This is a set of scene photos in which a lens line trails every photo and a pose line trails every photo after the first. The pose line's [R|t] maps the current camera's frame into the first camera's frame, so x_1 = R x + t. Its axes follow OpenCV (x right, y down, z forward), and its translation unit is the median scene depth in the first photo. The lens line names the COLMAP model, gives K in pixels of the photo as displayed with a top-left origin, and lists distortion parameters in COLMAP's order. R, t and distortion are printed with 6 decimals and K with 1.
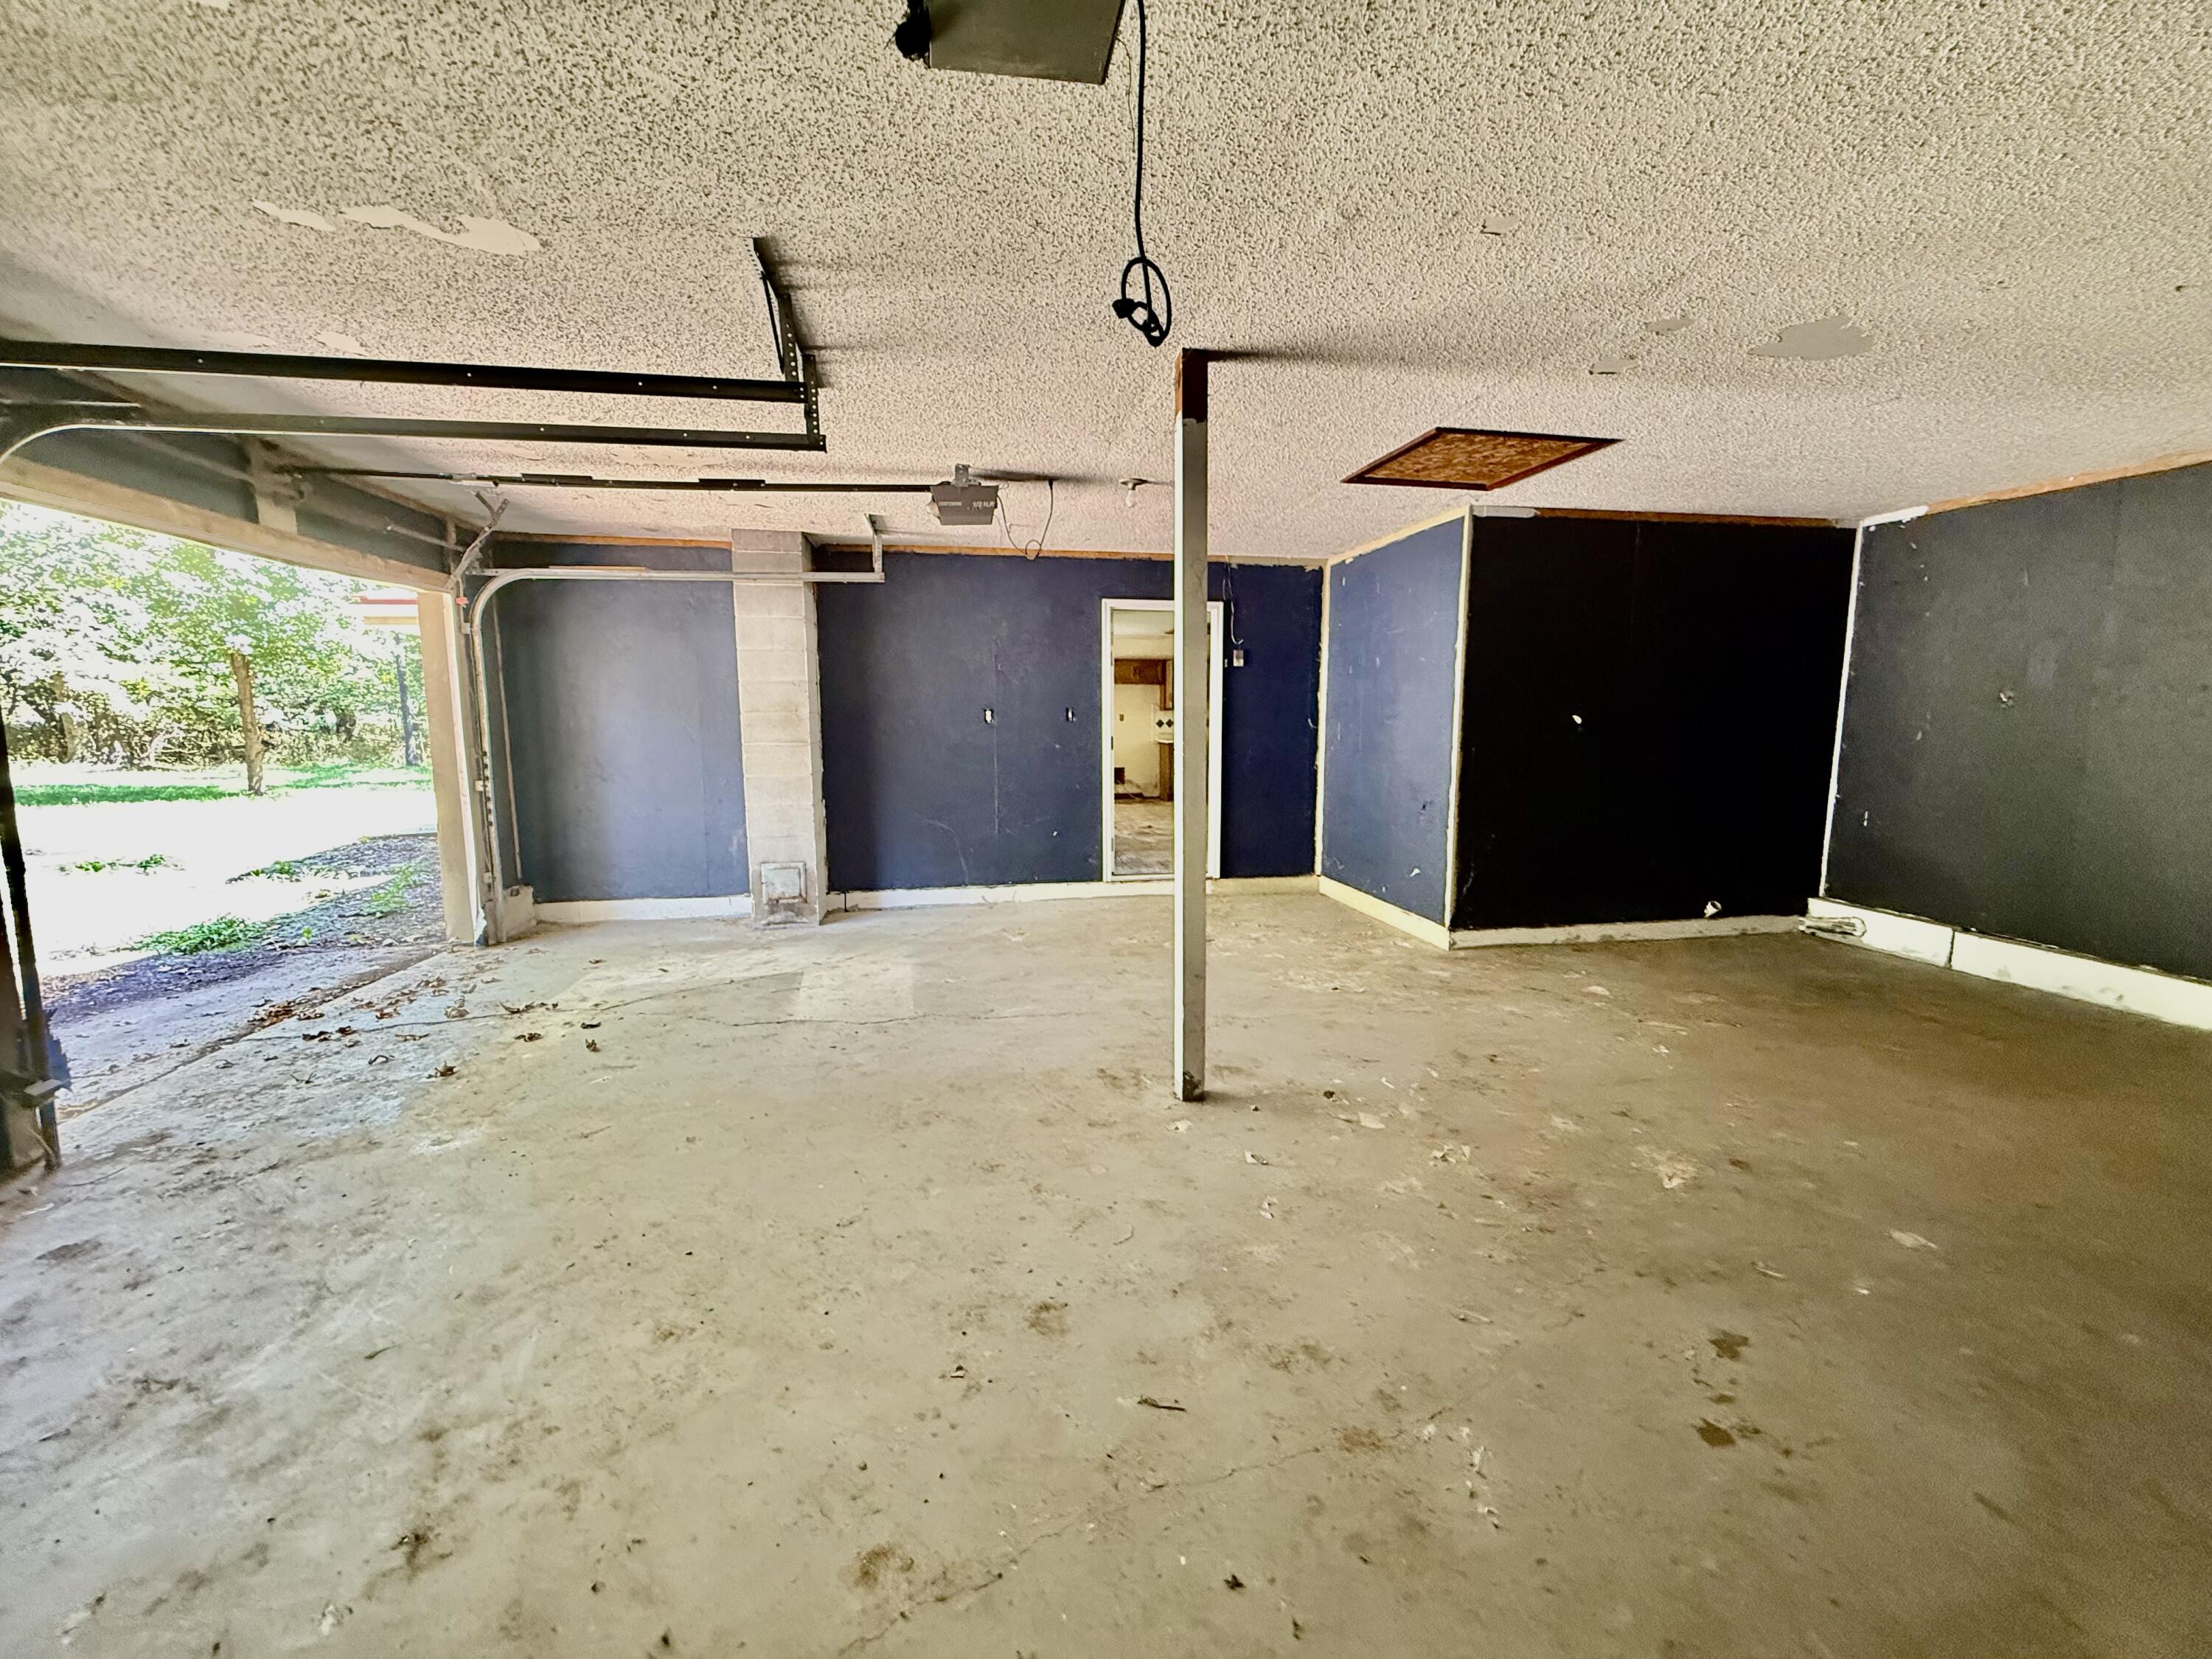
lens RADIAL K [[880.2, 0, 1102.0], [0, 880.2, 825.8], [0, 0, 1]] dist [-0.000092, 0.000179]
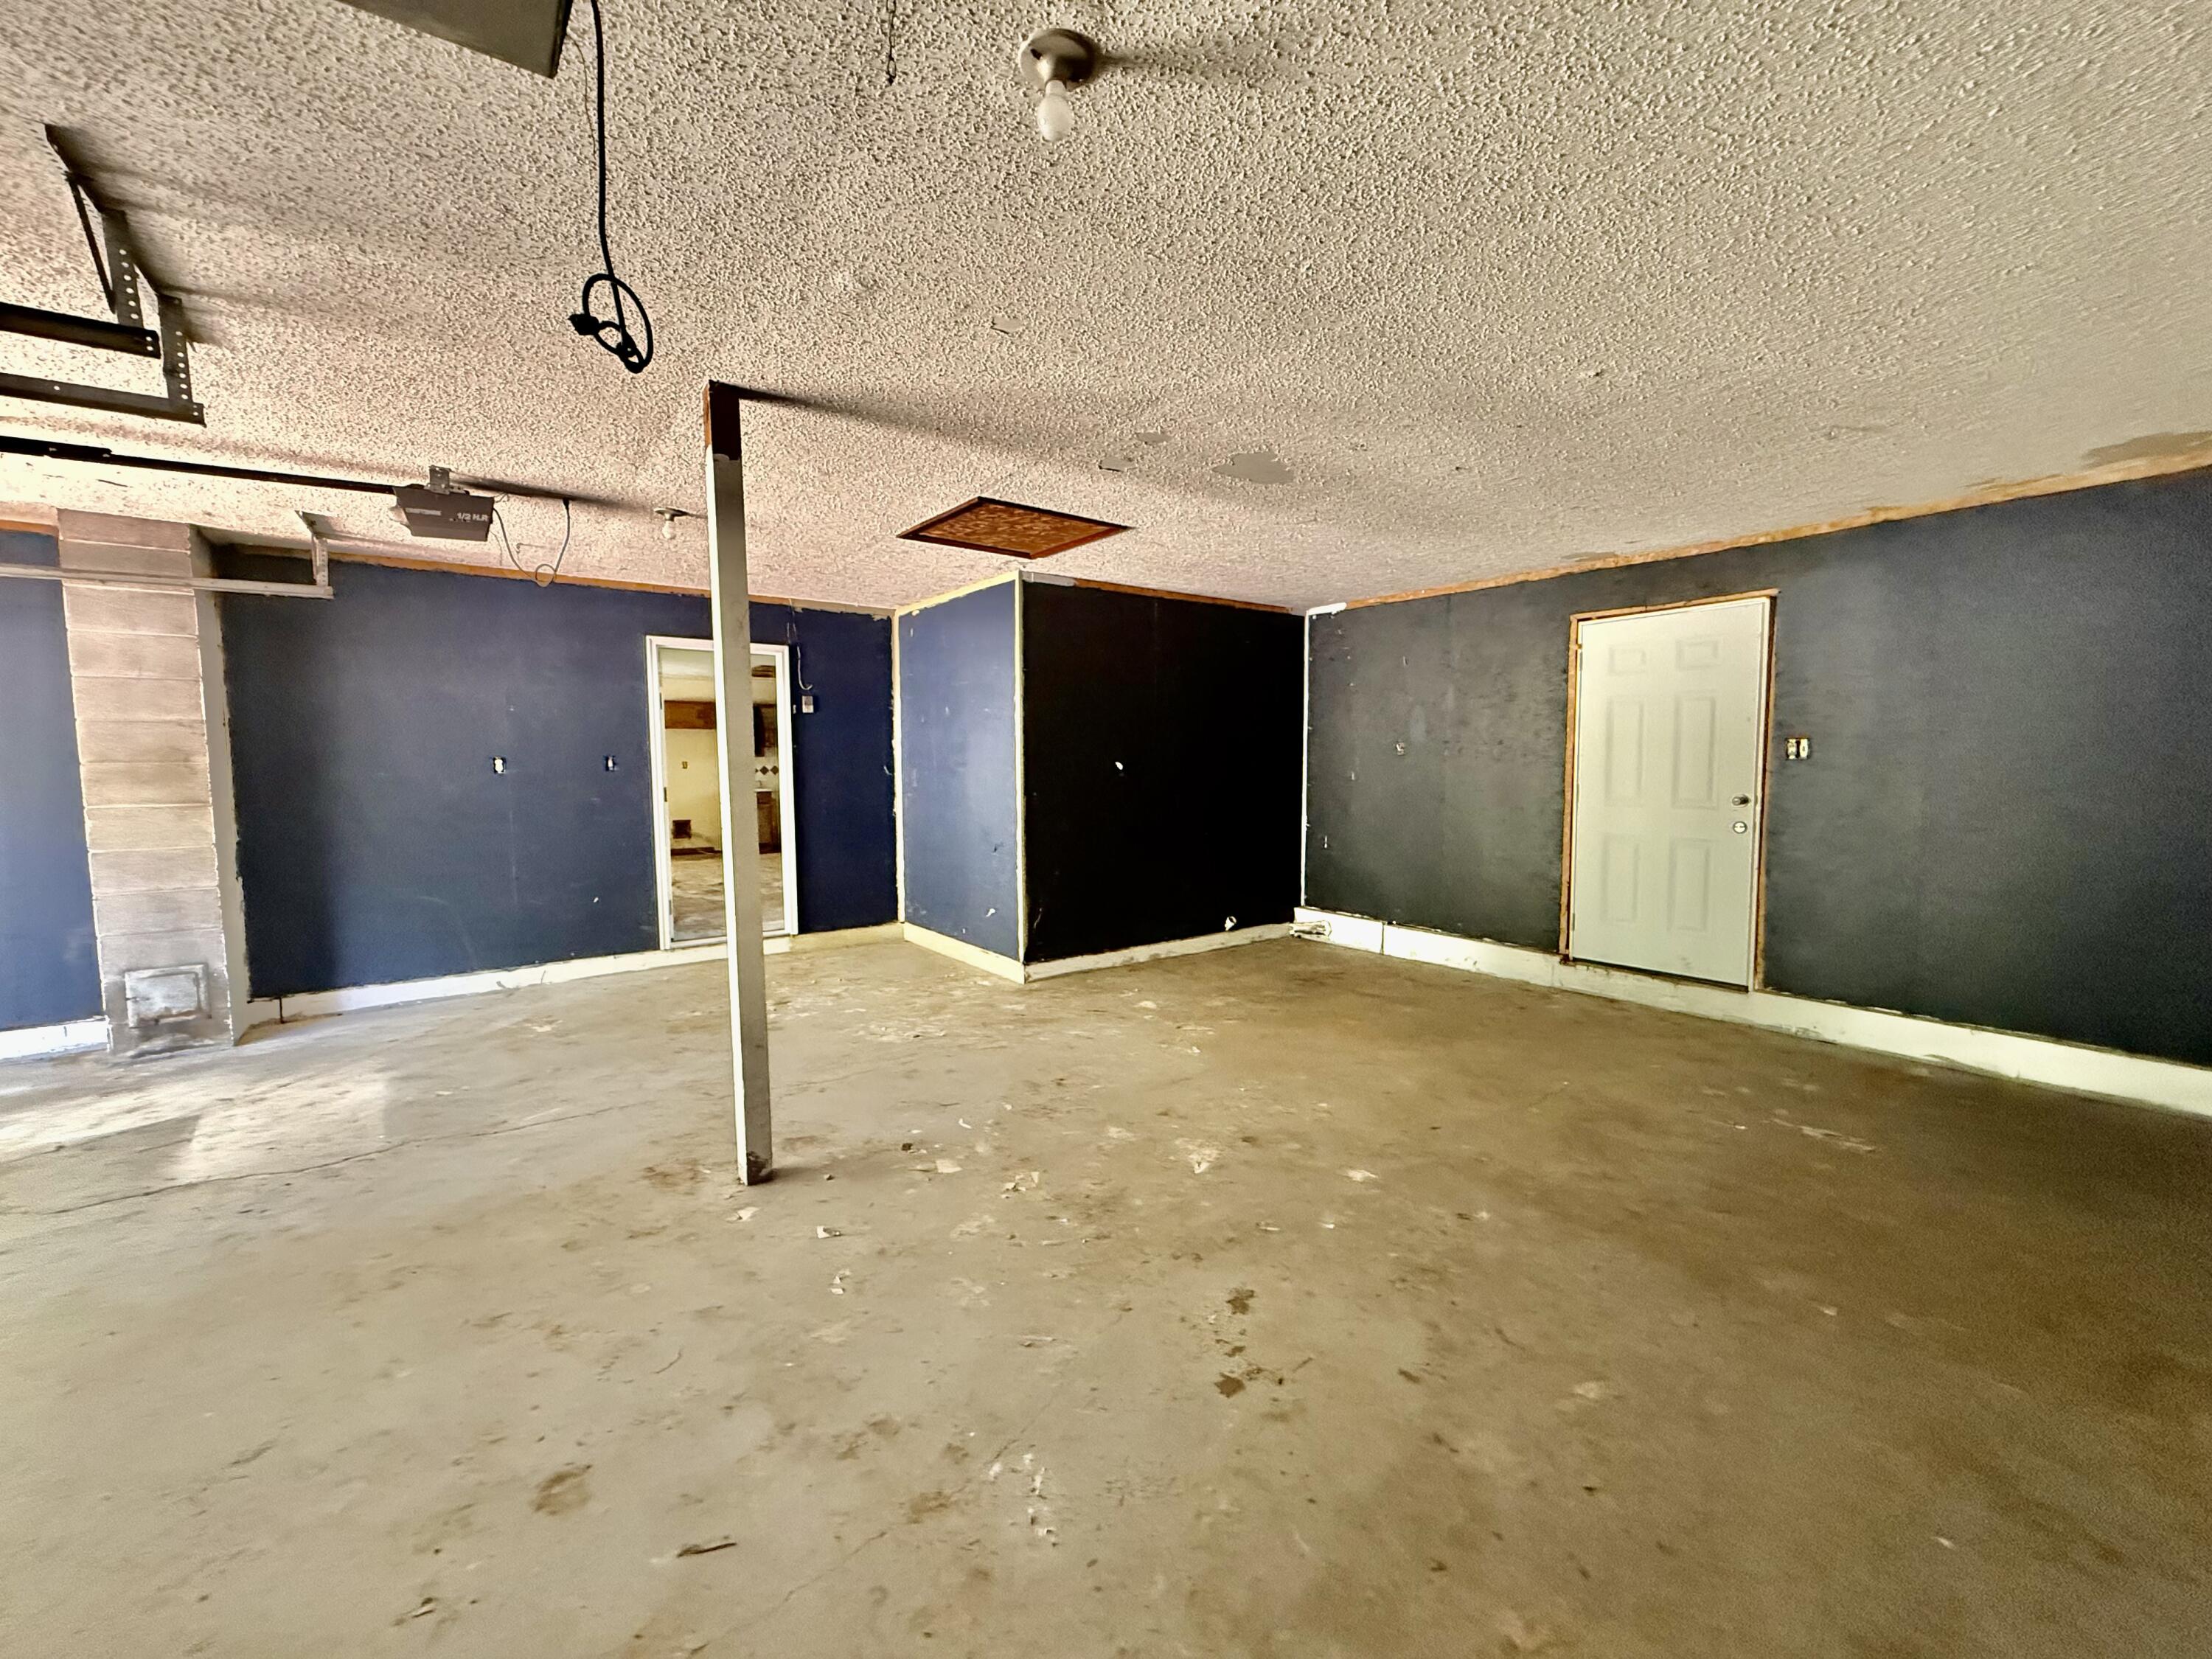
lens RADIAL K [[880.2, 0, 1104.2], [0, 880.2, 825.0], [0, 0, 1]] dist [-0.000092, 0.000179]
pose [[0.897161, -0.035704, 0.440259, 0.036444], [0.058658, 0.997530, -0.038635, -0.004136], [-0.437792, 0.060487, 0.897039, -0.005212]]
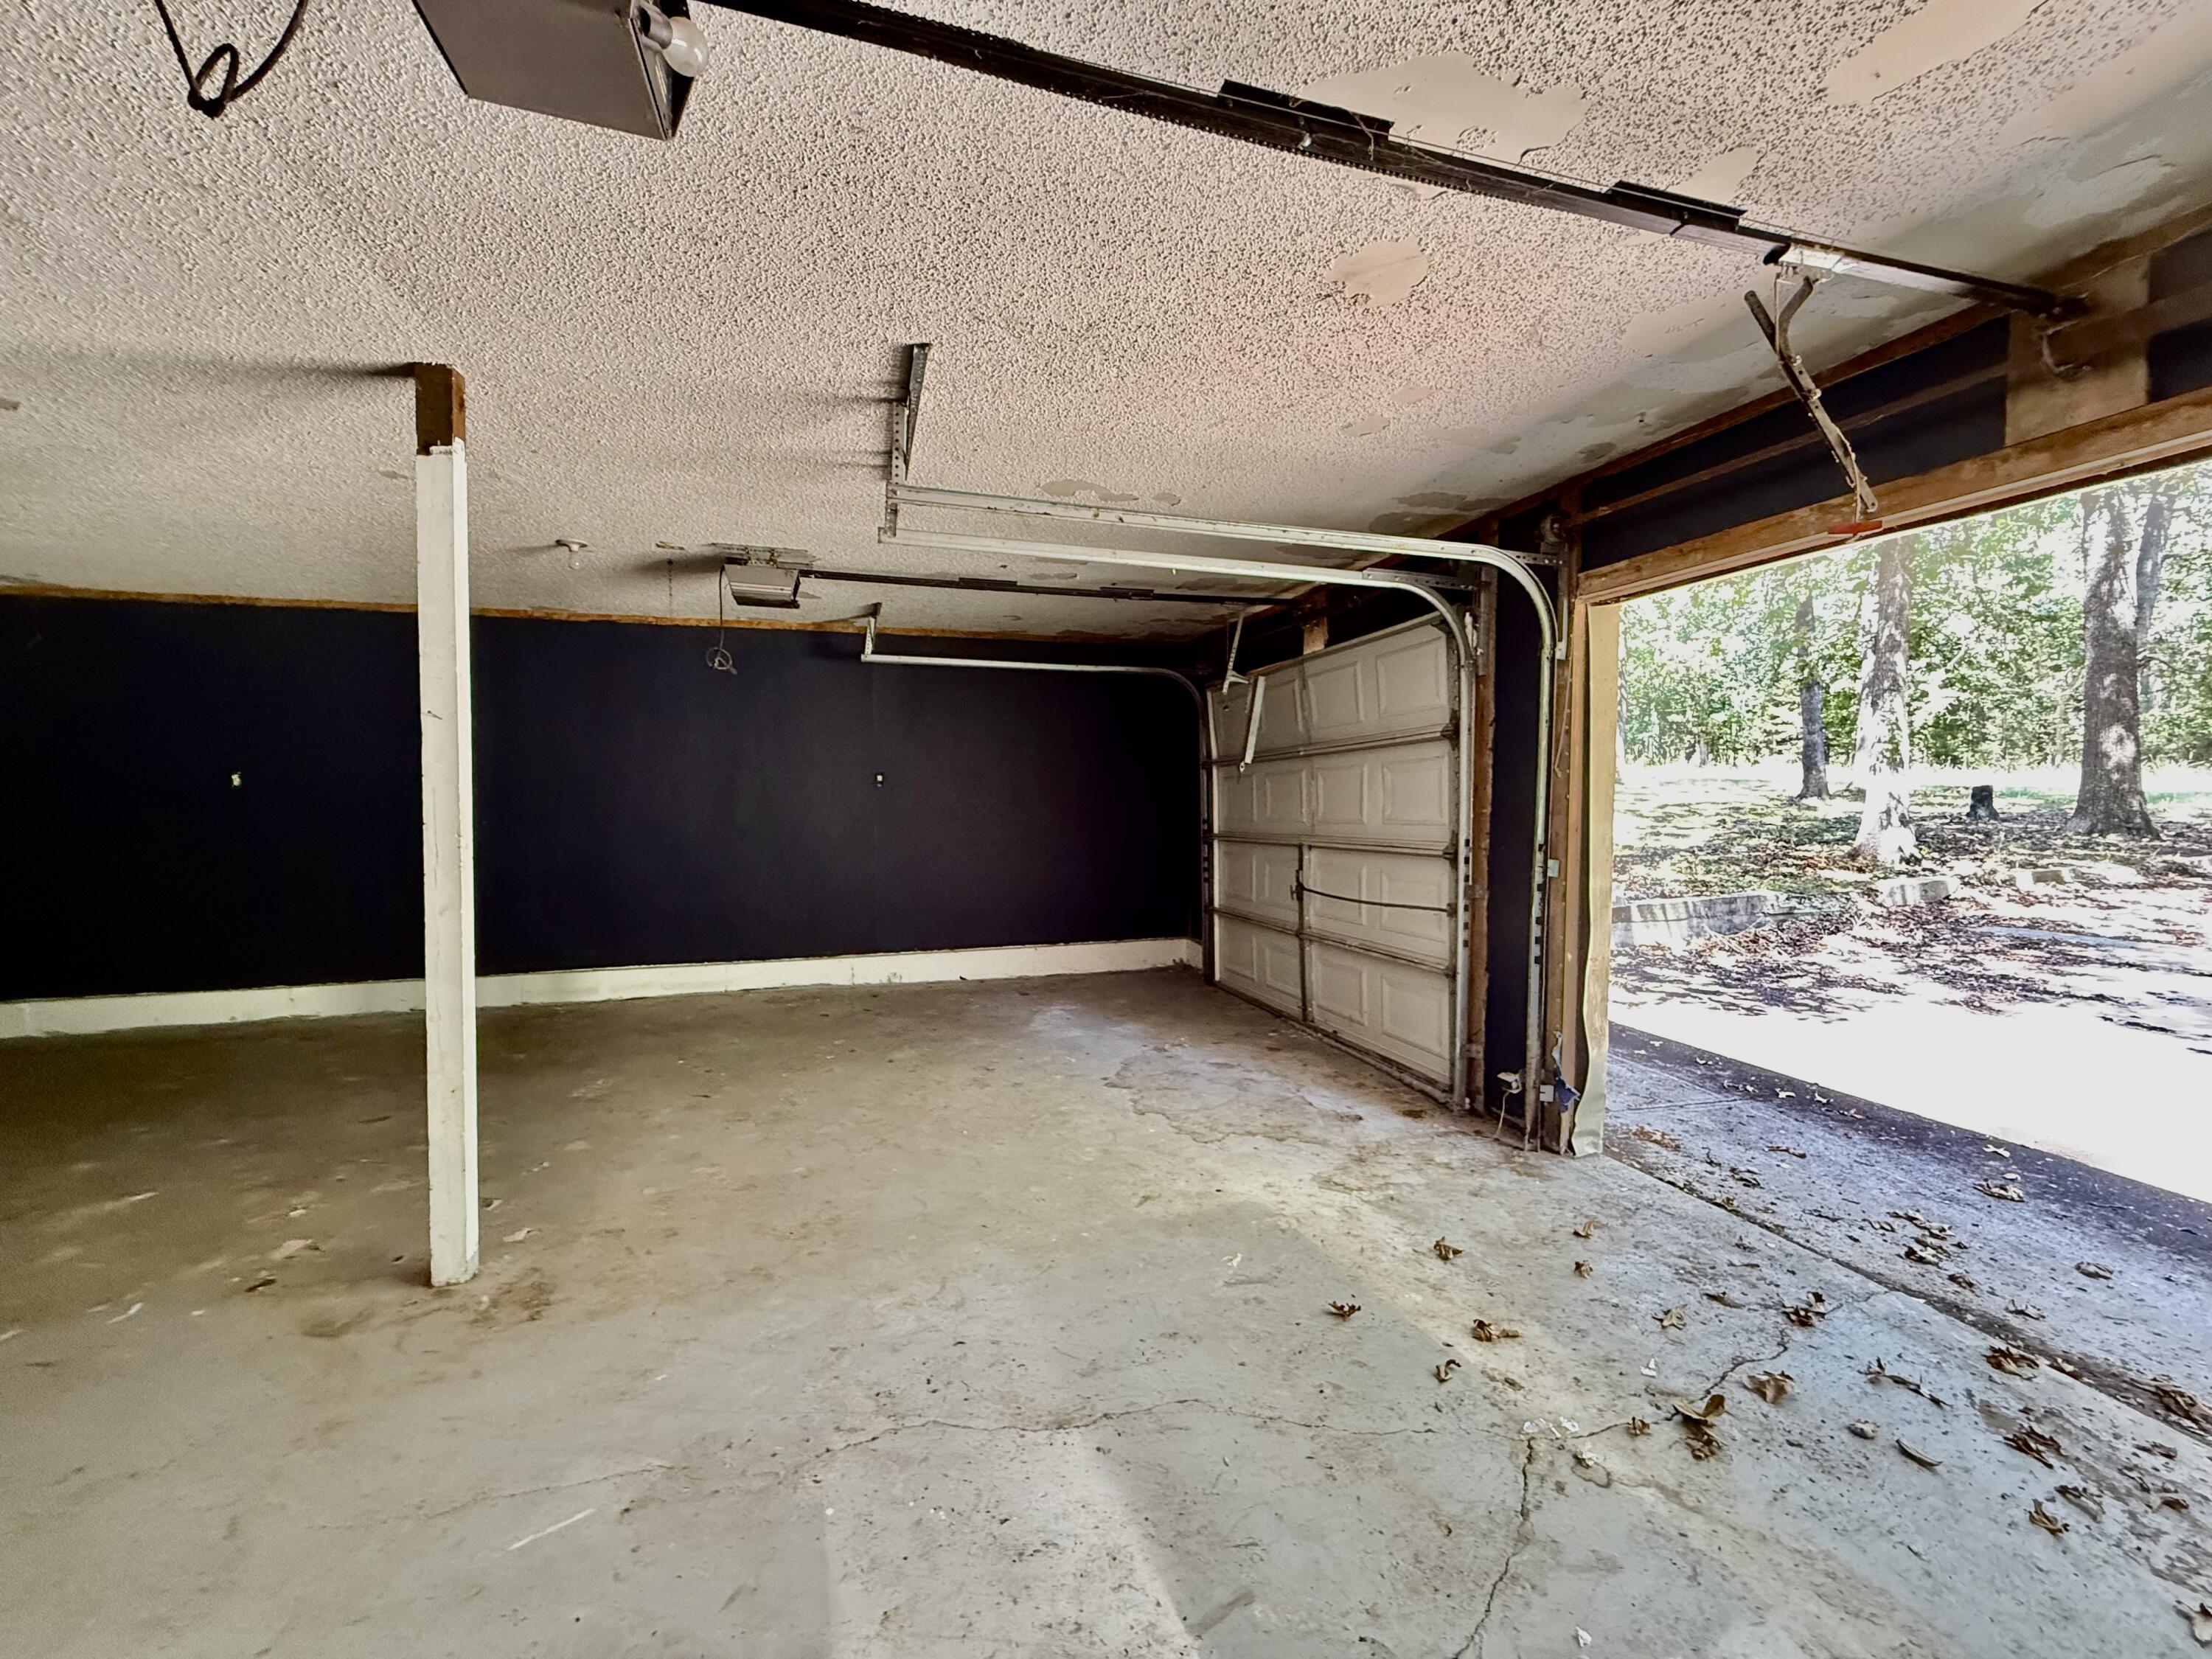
lens RADIAL K [[880.2, 0, 1107.6], [0, 880.2, 833.0], [0, 0, 1]] dist [-0.000092, 0.000179]
pose [[-0.993425, 0.007484, -0.114240, -0.416147], [-0.012226, 0.985220, 0.170855, -0.238526], [0.113831, 0.171129, -0.978651, 1.884807]]
